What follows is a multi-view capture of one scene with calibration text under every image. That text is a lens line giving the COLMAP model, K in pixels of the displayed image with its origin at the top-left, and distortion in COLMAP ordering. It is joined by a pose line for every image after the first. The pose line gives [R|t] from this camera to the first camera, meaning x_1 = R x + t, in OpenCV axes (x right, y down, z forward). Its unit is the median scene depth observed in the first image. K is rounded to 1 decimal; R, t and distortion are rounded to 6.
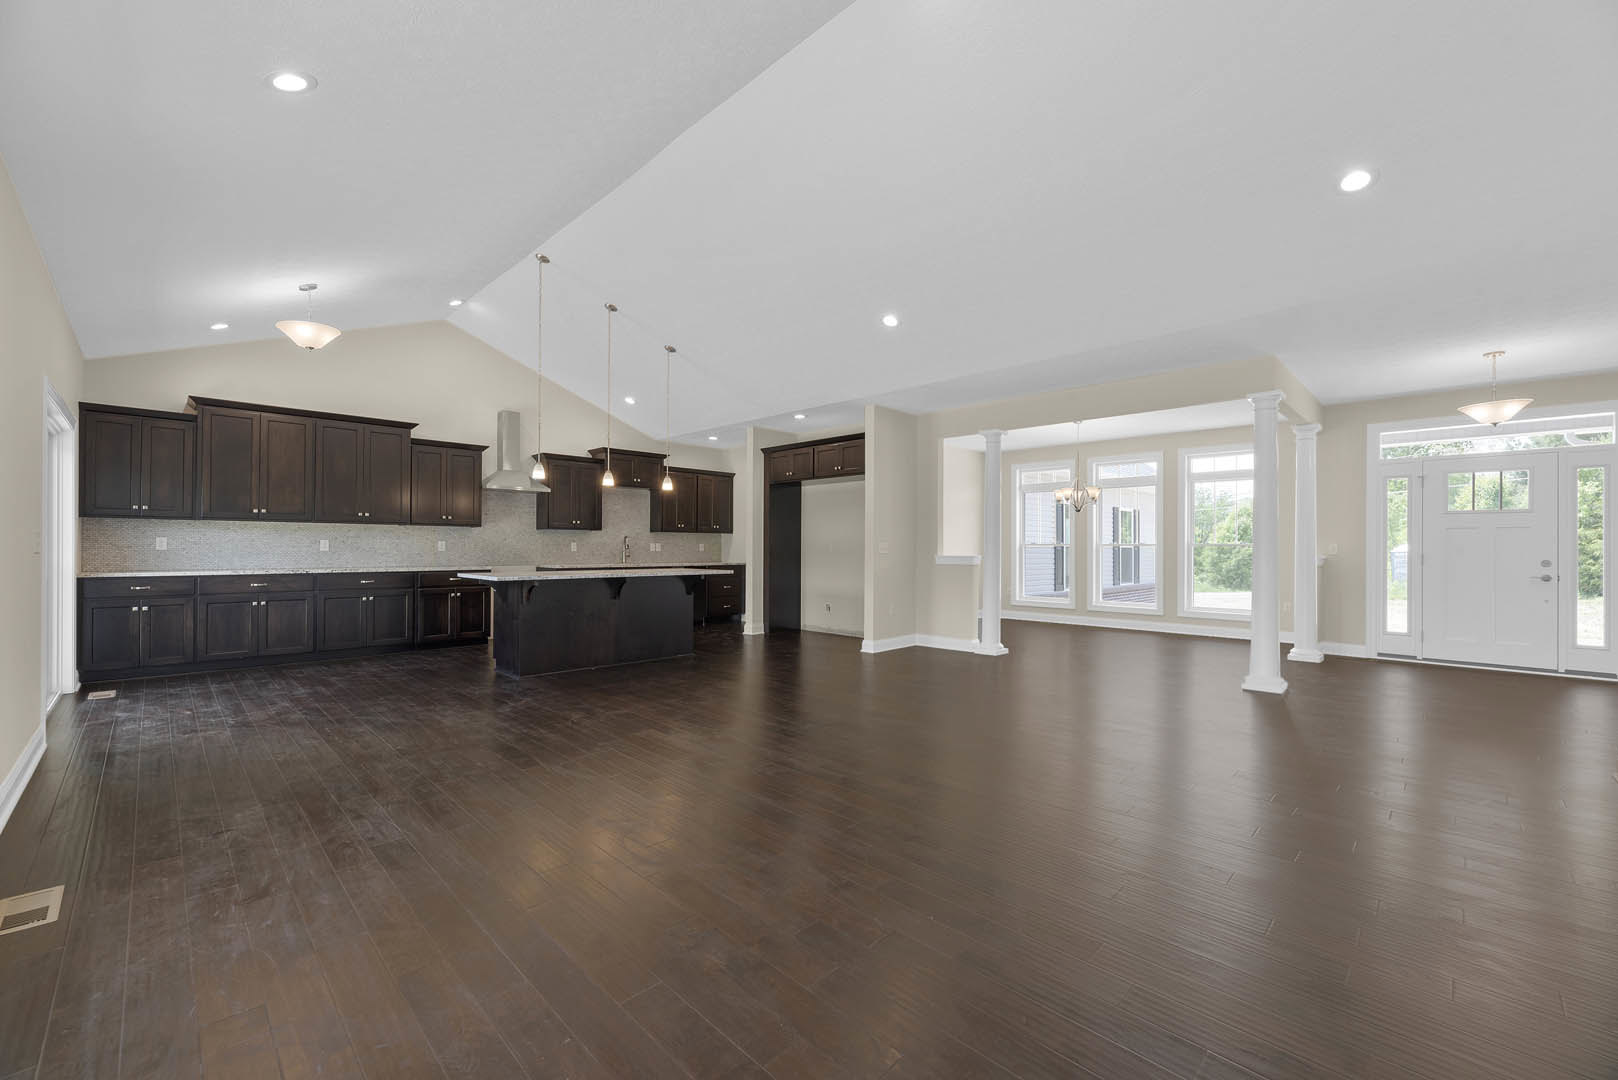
lens RADIAL K [[660.4, 0, 808.9], [0, 660.4, 546.5], [0, 0, 1]] dist [0.005970, 0.000825]
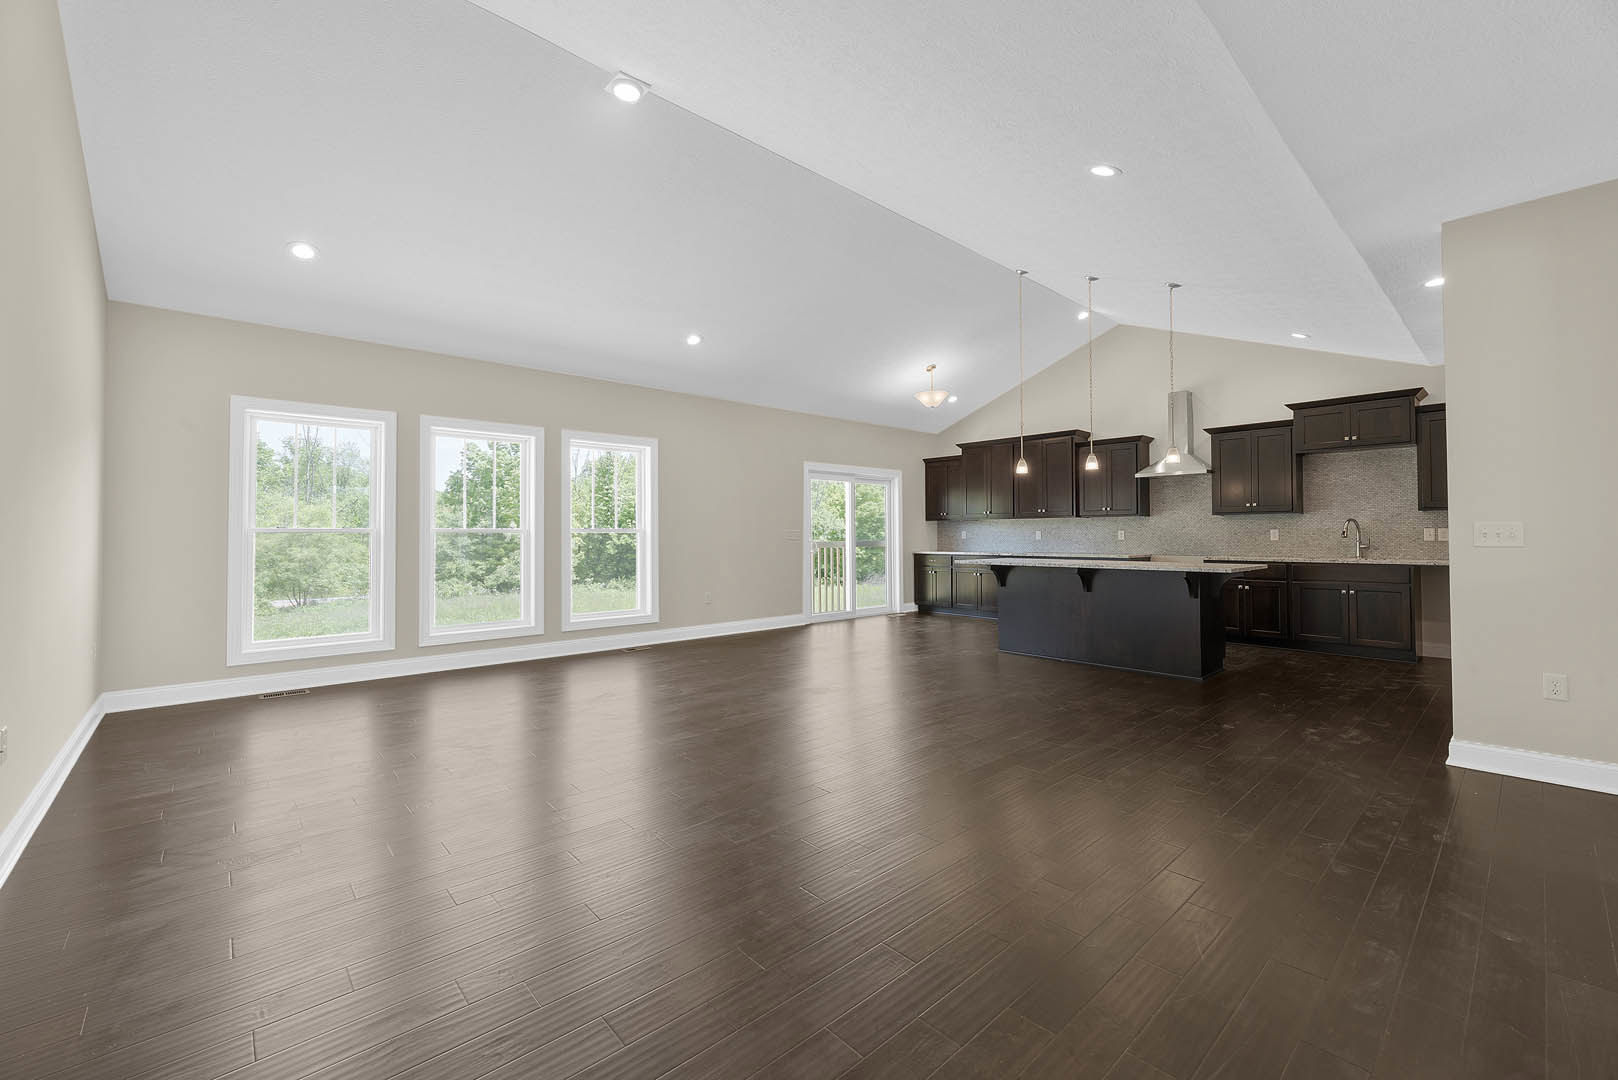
lens RADIAL K [[660.4, 0, 808.6], [0, 660.4, 520.5], [0, 0, 1]] dist [0.005970, 0.000825]
pose [[-0.043631, -0.028068, -0.998653, 0.504560], [0.003118, 0.999597, -0.028230, 0.003872], [0.999043, -0.004345, -0.043526, 0.508714]]
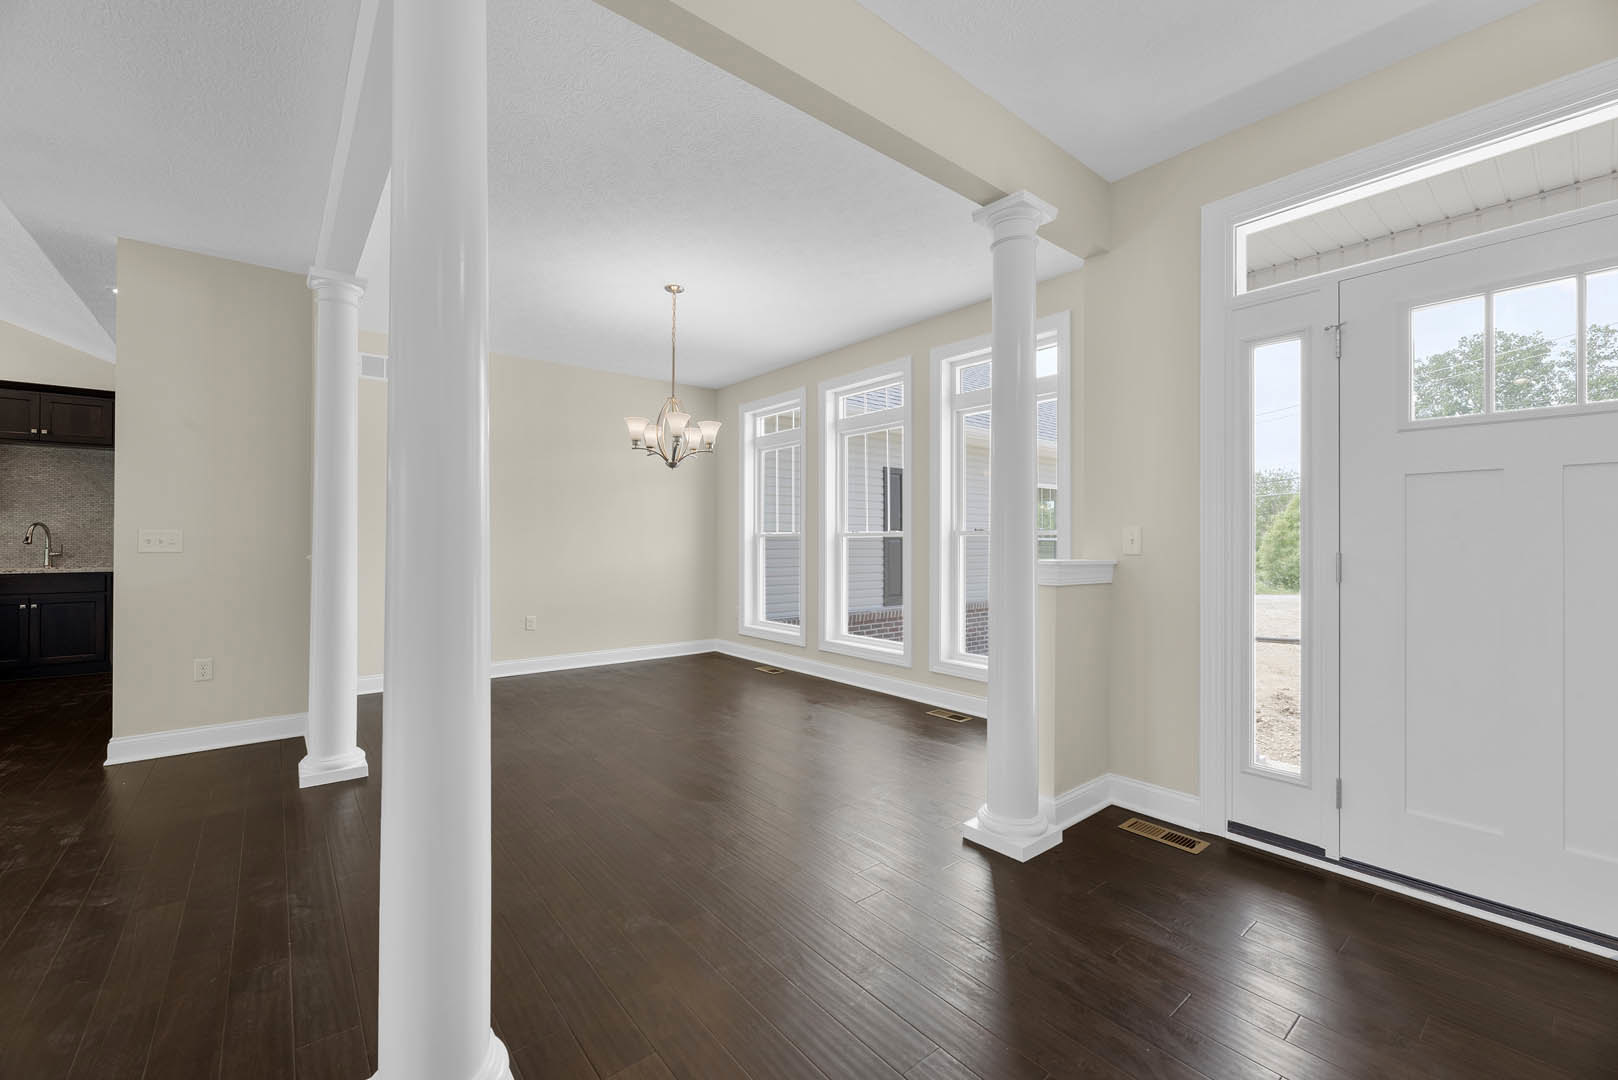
lens RADIAL K [[660.4, 0, 802.5], [0, 660.4, 539.9], [0, 0, 1]] dist [0.005970, 0.000825]
pose [[0.994231, -0.003425, -0.107201, 0.556630], [0.003236, 0.999993, -0.001936, 0.003447], [0.107207, 0.001578, 0.994235, 0.512173]]
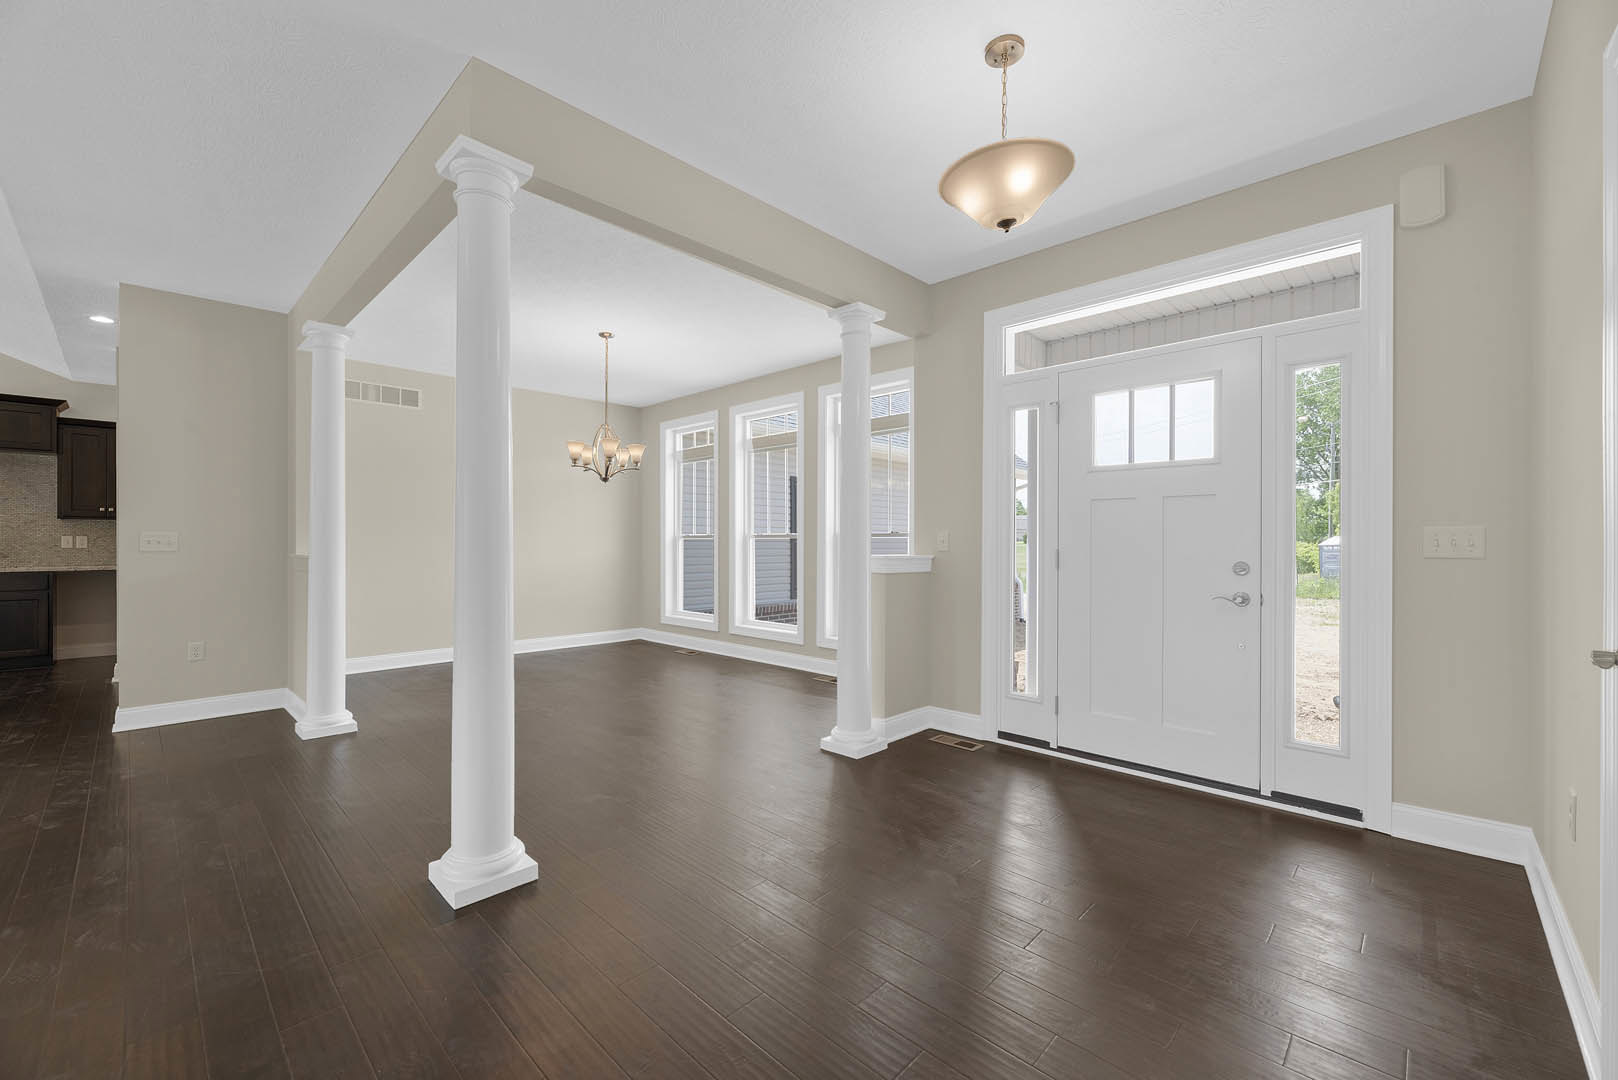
lens RADIAL K [[660.4, 0, 801.1], [0, 660.4, 544.1], [0, 0, 1]] dist [0.005970, 0.000825]
pose [[0.999963, -0.003354, 0.007919, 0.581207], [0.003328, 0.999989, 0.003374, 0.003635], [-0.007930, -0.003348, 0.999963, 0.386596]]
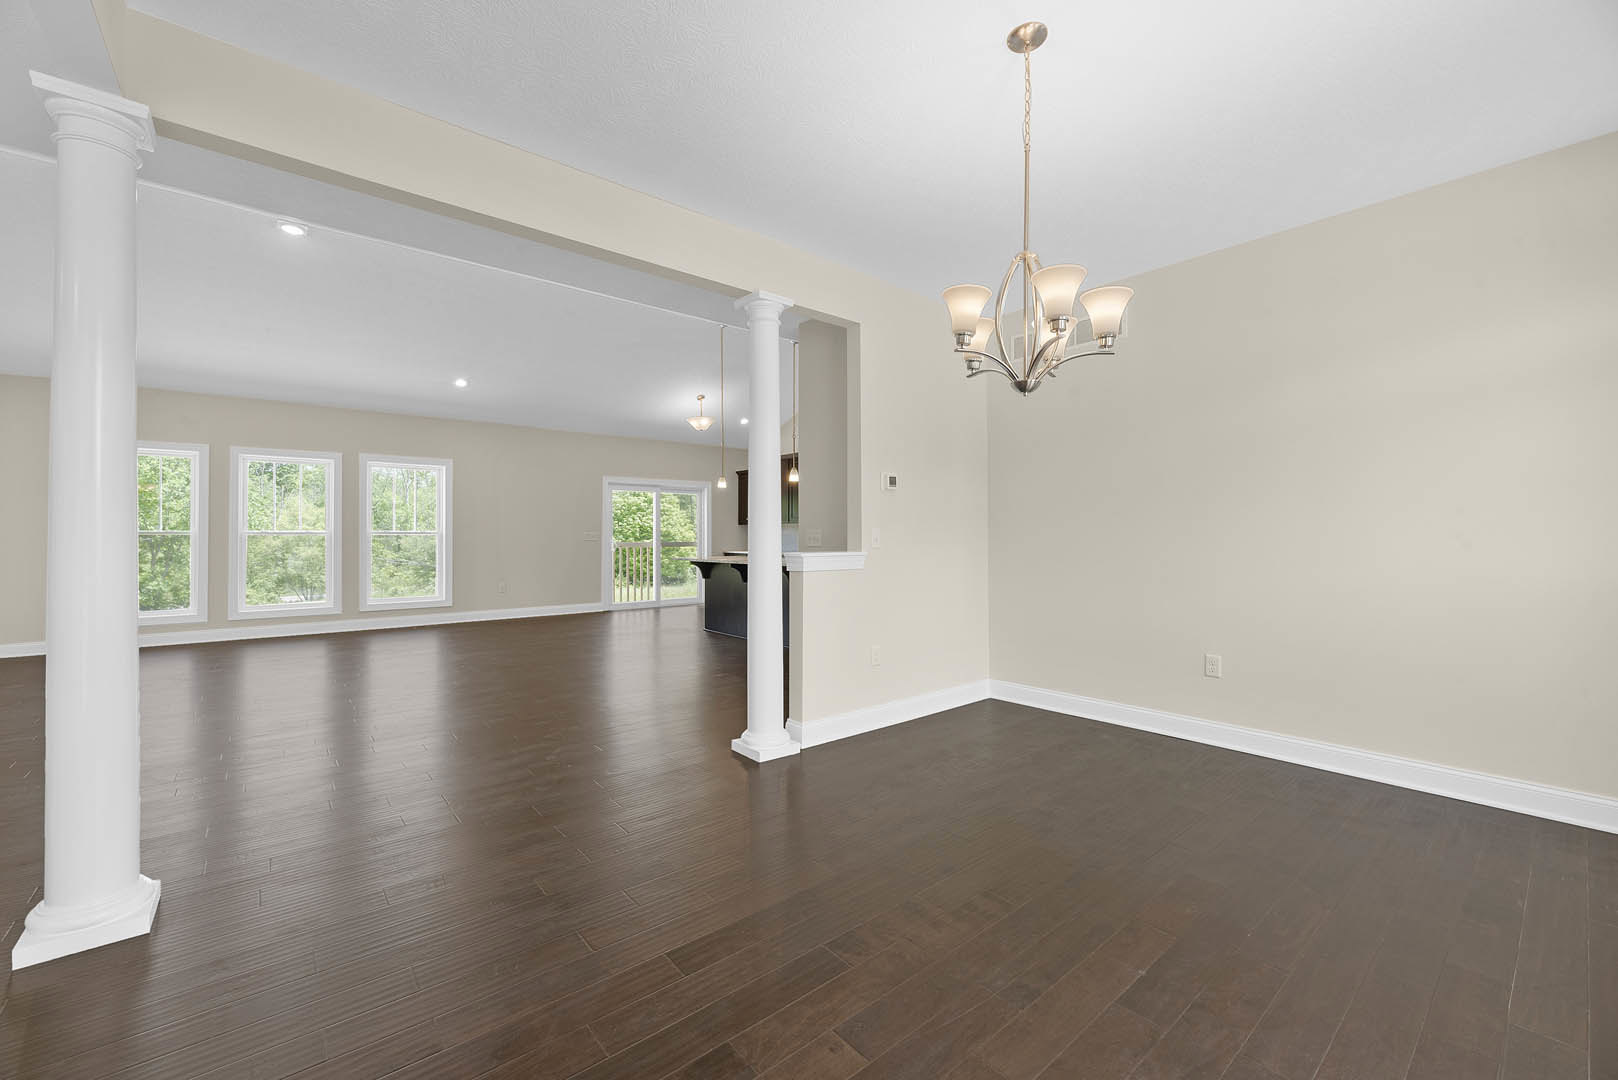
lens RADIAL K [[660.4, 0, 803.5], [0, 660.4, 527.9], [0, 0, 1]] dist [0.005970, 0.000825]
pose [[-0.092808, -0.018857, -0.995505, 0.648105], [-0.000134, 0.999821, -0.018927, 0.003945], [0.995684, -0.001624, -0.092794, 0.882174]]
